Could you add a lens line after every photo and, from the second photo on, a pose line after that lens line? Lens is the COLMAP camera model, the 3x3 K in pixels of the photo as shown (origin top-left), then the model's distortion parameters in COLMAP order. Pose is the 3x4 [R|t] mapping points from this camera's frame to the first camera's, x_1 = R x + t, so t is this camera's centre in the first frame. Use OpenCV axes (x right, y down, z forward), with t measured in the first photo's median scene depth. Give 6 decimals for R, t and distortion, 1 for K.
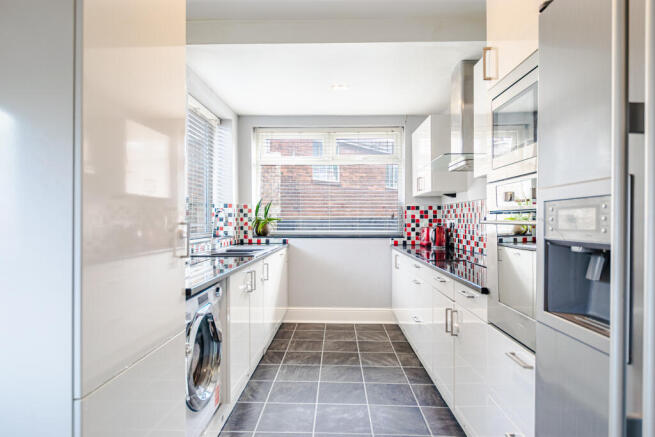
lens RADIAL K [[369.1, 0, 327.5], [0, 369.1, 218.5], [0, 0, 1]] dist [-0.005451, -0.003409]
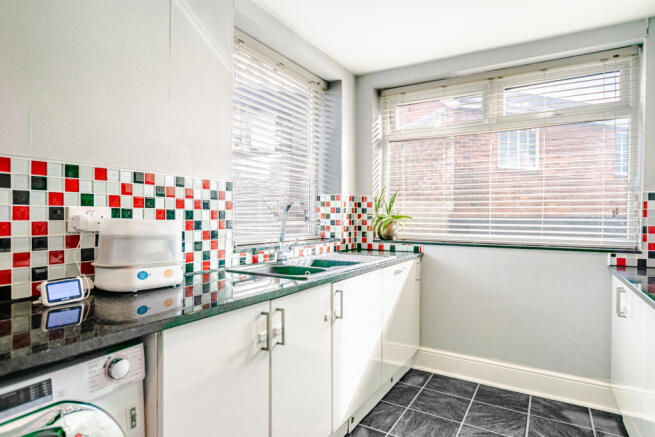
lens RADIAL K [[369.1, 0, 327.5], [0, 369.1, 218.5], [0, 0, 1]] dist [-0.005451, -0.003409]
pose [[0.872287, 0.009770, -0.488896, 0.073588], [-0.005969, 0.999939, 0.009333, -0.000187], [0.488957, -0.005223, 0.872292, 0.327730]]
